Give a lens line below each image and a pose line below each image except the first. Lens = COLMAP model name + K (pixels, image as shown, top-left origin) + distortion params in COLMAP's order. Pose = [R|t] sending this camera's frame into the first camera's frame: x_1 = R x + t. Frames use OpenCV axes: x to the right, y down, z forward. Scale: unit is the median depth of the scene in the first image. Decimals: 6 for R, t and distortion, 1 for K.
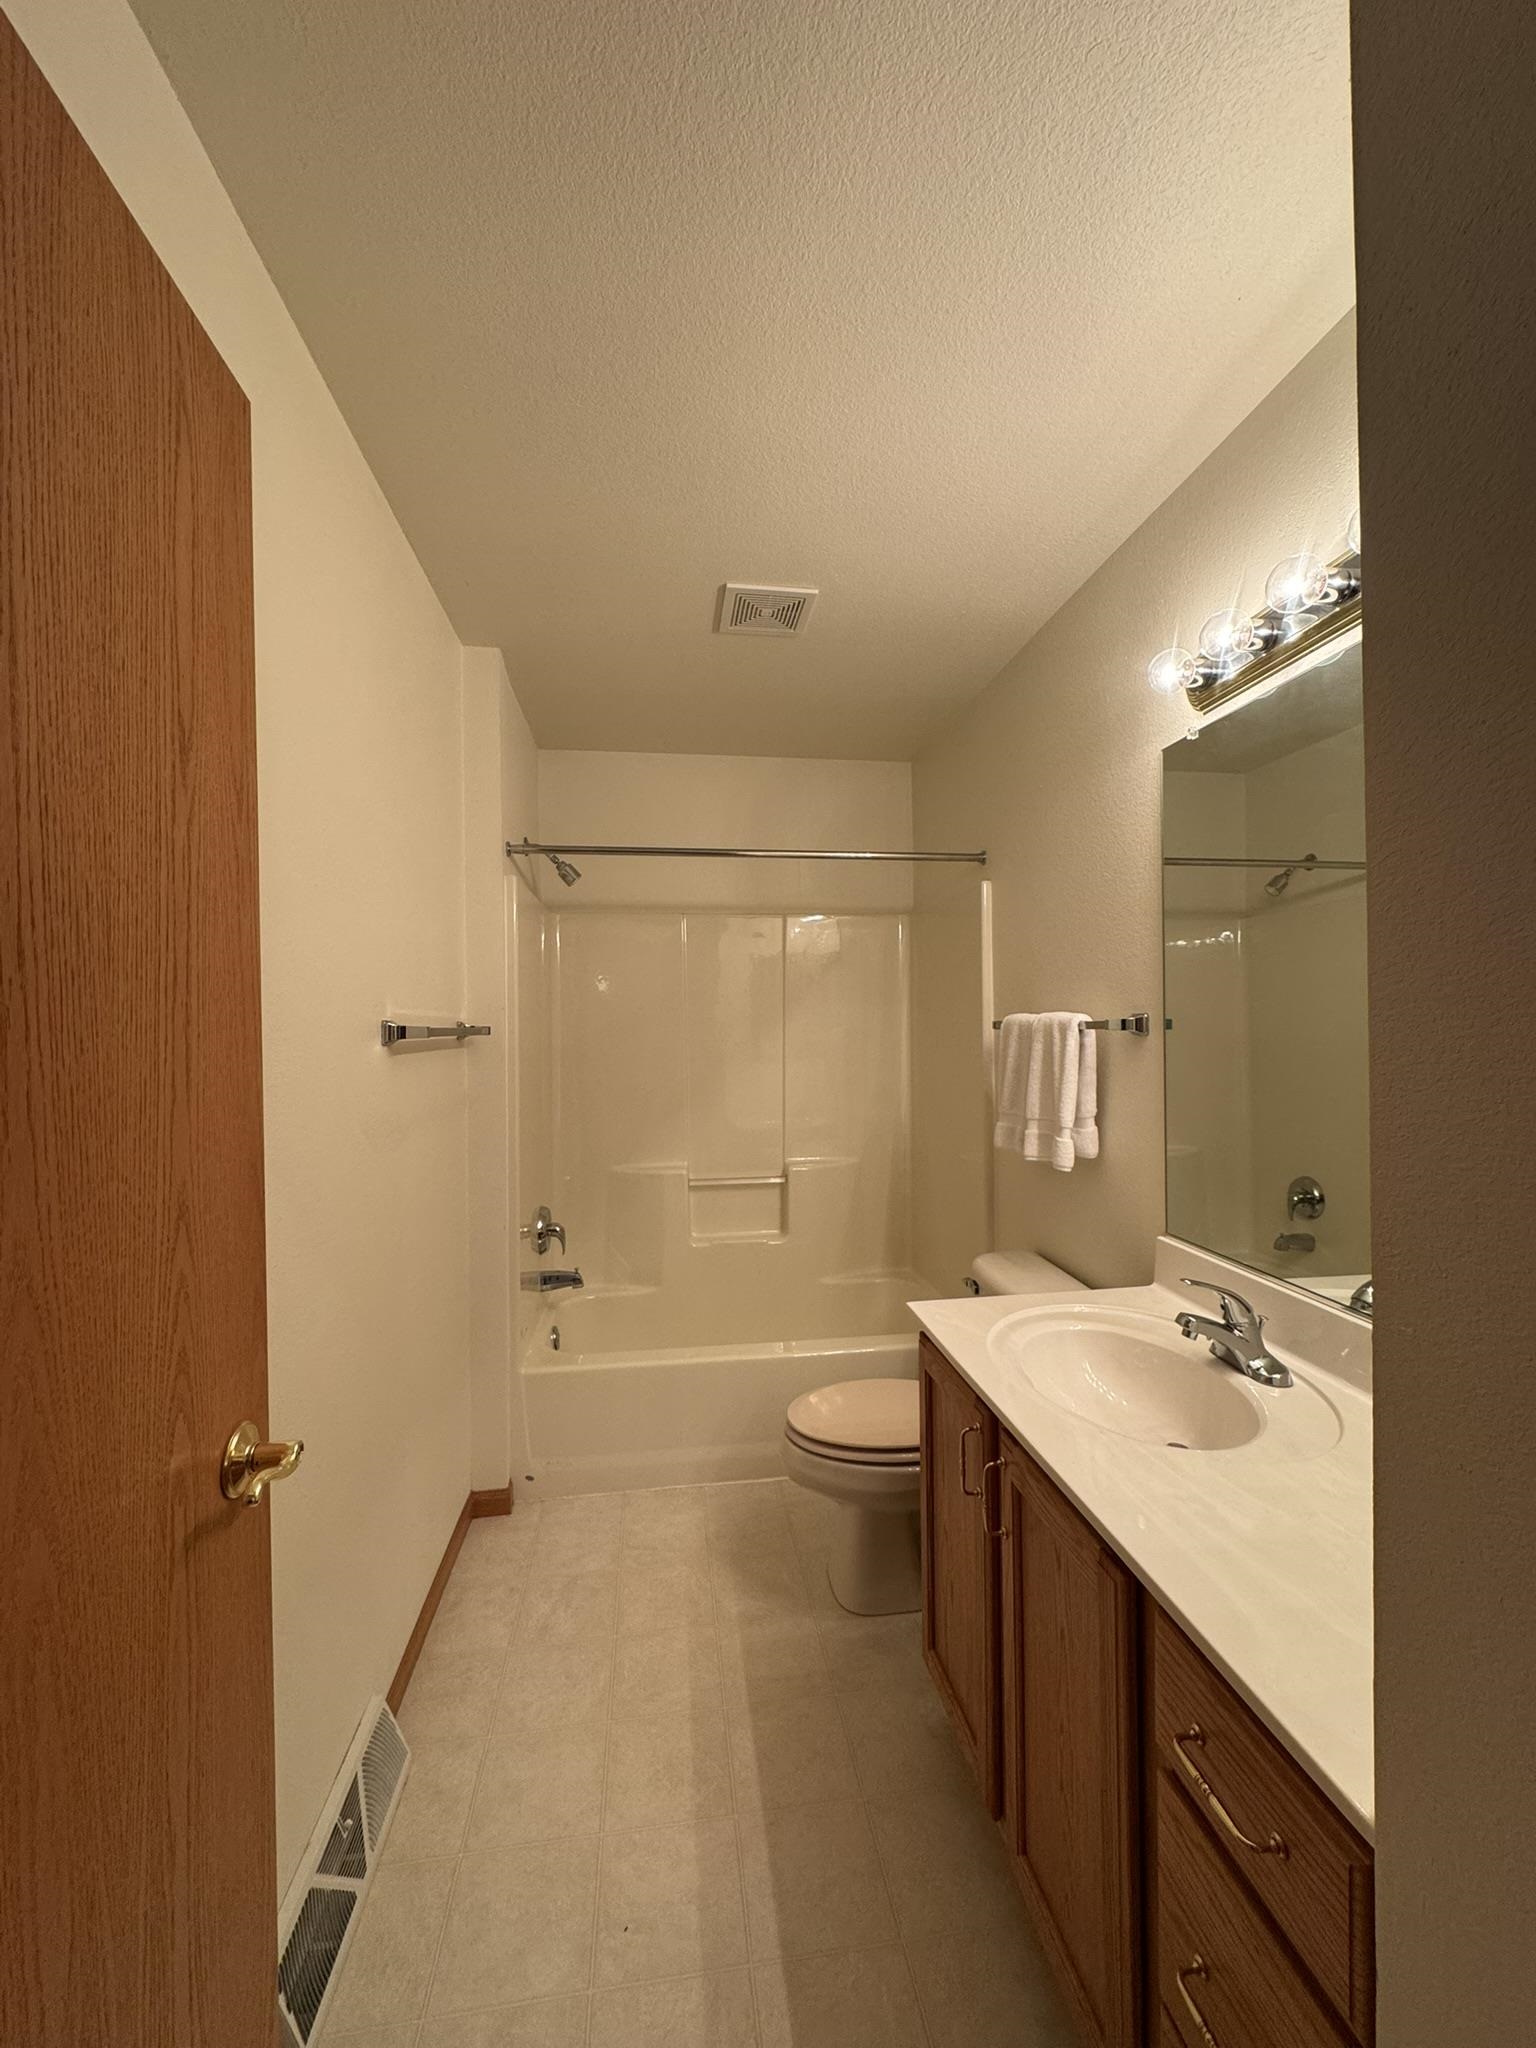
lens RADIAL K [[818.5, 0, 768.0], [0, 818.5, 1024.0], [0, 0, 1]] dist [-0.004831, -0.000185]
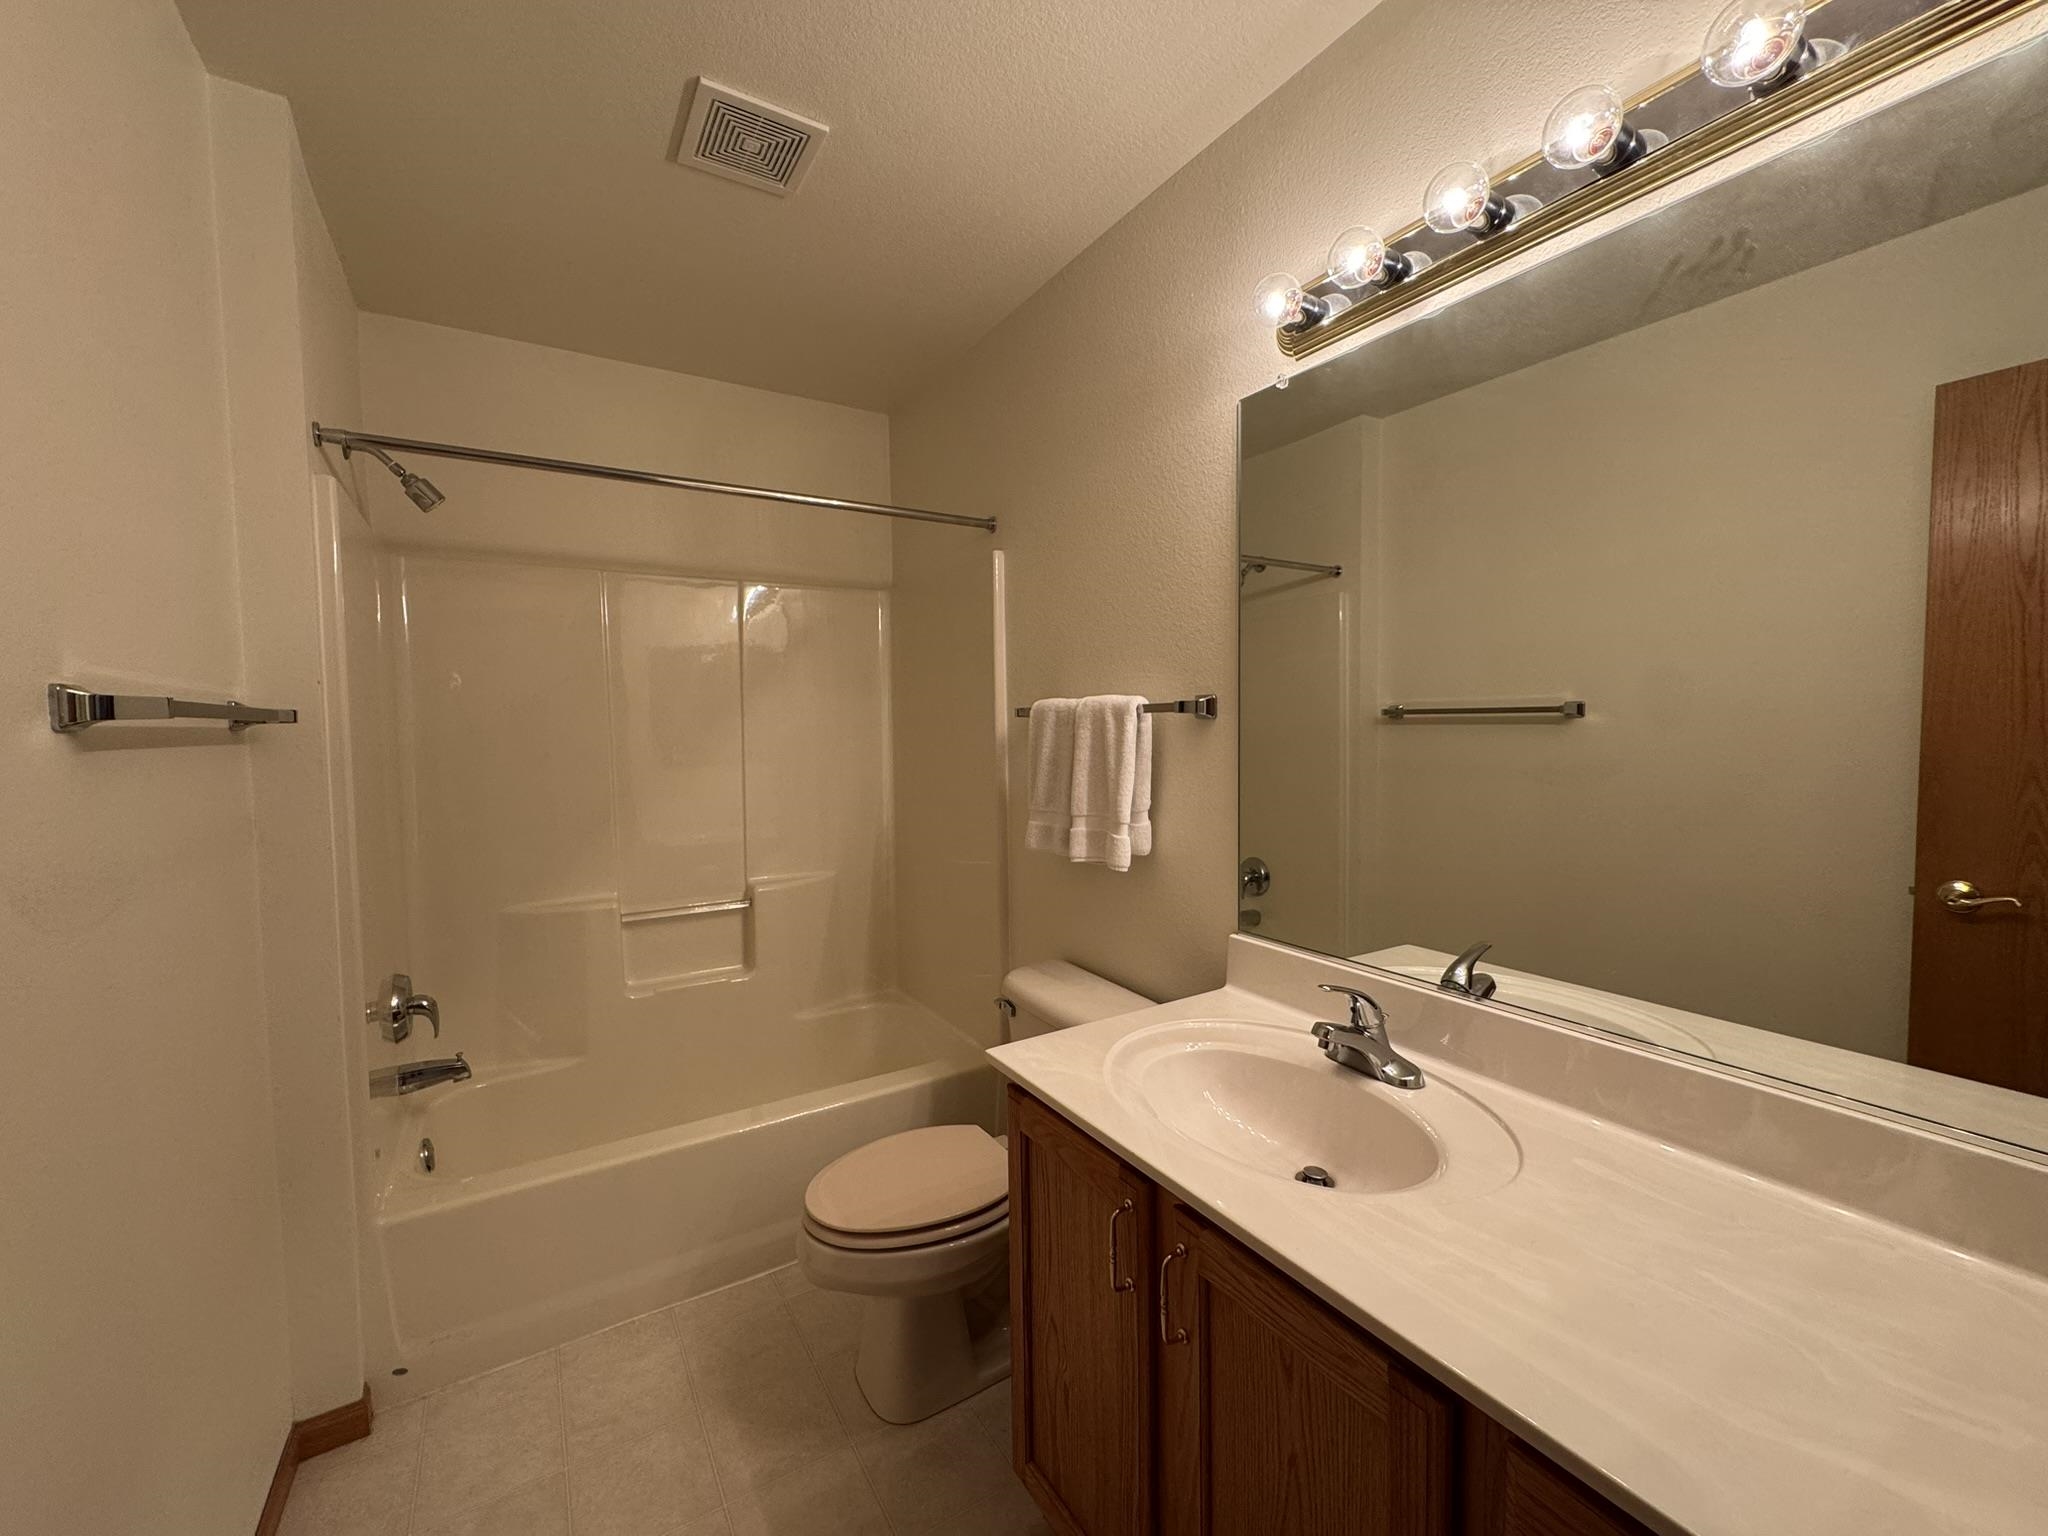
lens RADIAL K [[818.5, 0, 1024.0], [0, 818.5, 768.0], [0, 0, 1]] dist [-0.004831, -0.000185]
pose [[0.912470, -0.022972, 0.408499, -0.094629], [0.002700, 0.998739, 0.050133, 0.019809], [-0.409135, -0.044641, 0.911381, 0.216075]]
